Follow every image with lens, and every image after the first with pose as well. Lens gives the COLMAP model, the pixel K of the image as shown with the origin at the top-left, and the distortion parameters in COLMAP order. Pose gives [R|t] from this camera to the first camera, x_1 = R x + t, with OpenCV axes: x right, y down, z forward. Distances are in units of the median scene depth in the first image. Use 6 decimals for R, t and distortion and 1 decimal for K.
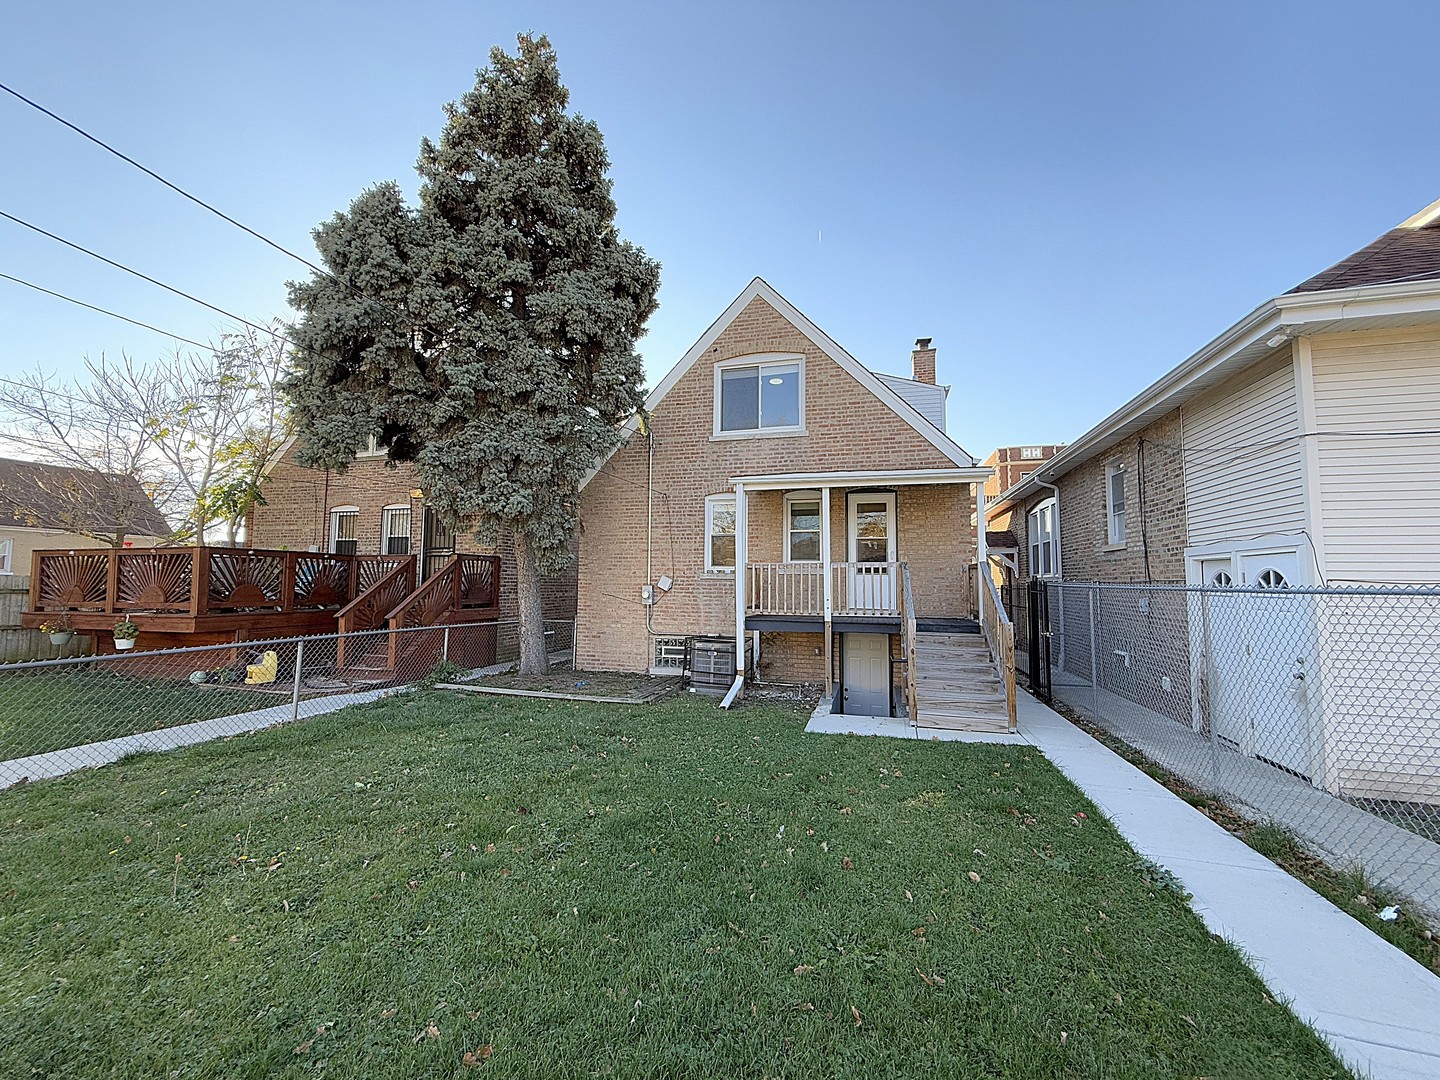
lens RADIAL K [[572.7, 0, 716.6], [0, 572.7, 541.0], [0, 0, 1]] dist [0.001375, 0.000039]
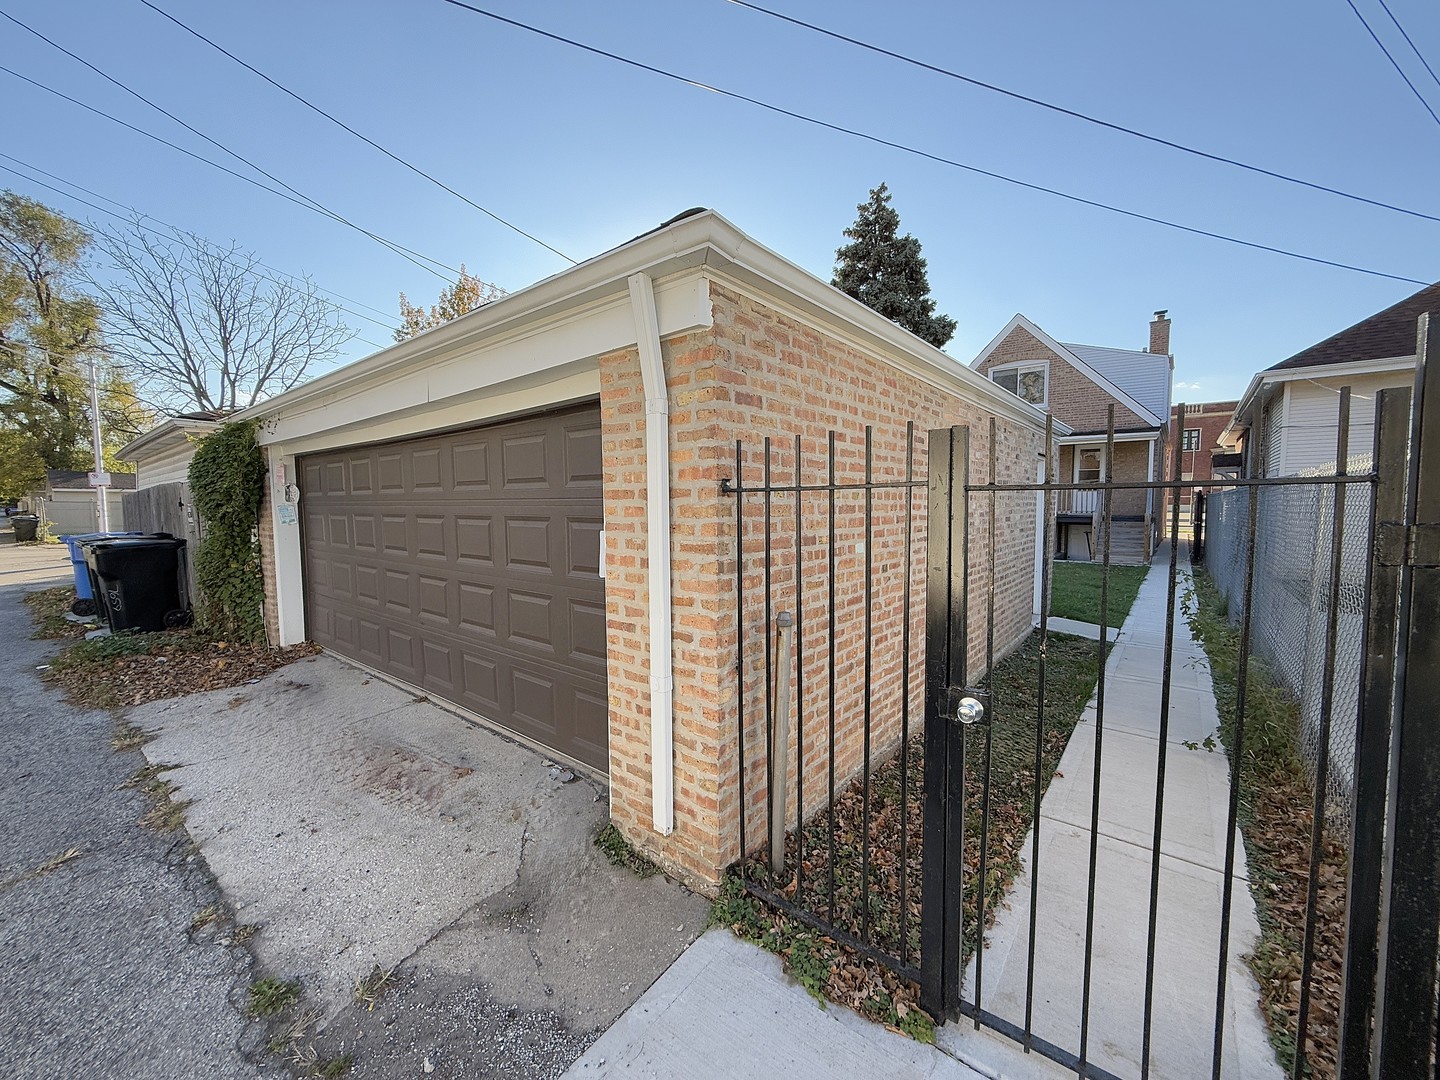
lens RADIAL K [[572.7, 0, 716.6], [0, 572.7, 541.0], [0, 0, 1]] dist [0.001375, 0.000039]
pose [[0.914593, 0.013190, -0.404161, -0.048832], [0.045071, 0.989915, 0.134300, -0.070561], [0.401856, -0.141046, 0.904775, -0.948500]]
